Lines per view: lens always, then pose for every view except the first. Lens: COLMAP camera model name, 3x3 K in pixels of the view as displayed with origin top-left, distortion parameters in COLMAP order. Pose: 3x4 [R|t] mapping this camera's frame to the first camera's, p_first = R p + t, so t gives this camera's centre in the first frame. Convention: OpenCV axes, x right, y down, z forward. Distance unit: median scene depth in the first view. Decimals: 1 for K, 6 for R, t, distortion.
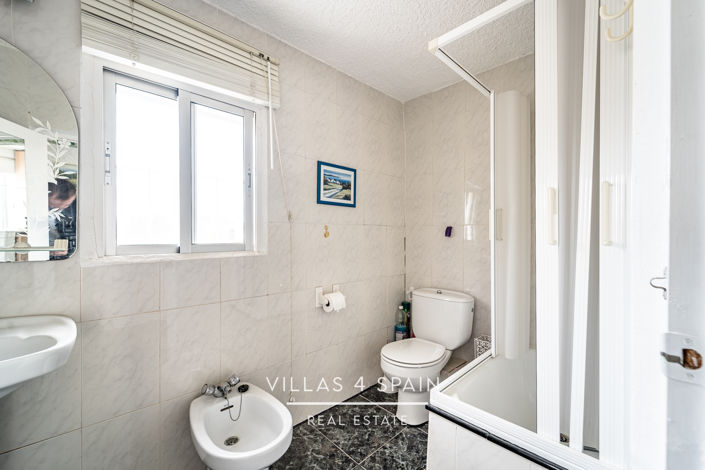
lens RADIAL K [[288.8, 0, 351.3], [0, 288.8, 237.0], [0, 0, 1]] dist [0.001994, -0.001397]
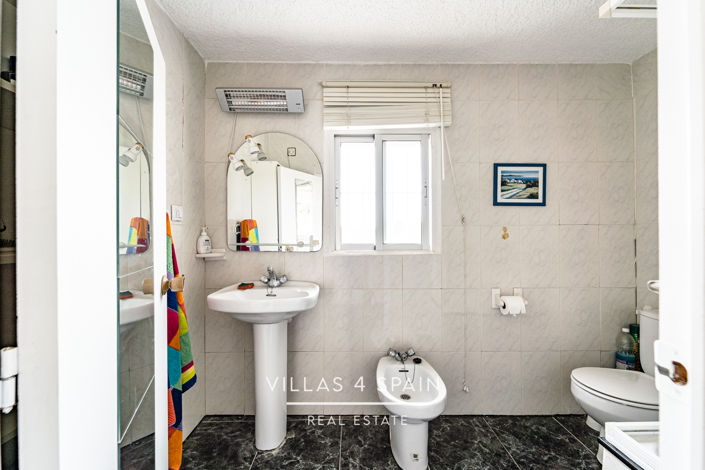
lens RADIAL K [[288.8, 0, 356.4], [0, 288.8, 236.1], [0, 0, 1]] dist [0.001994, -0.001397]
pose [[0.732569, -0.006621, -0.680660, 0.248445], [-0.000253, 0.999950, -0.010000, 0.001506], [0.680693, 0.007498, 0.732531, -0.079455]]
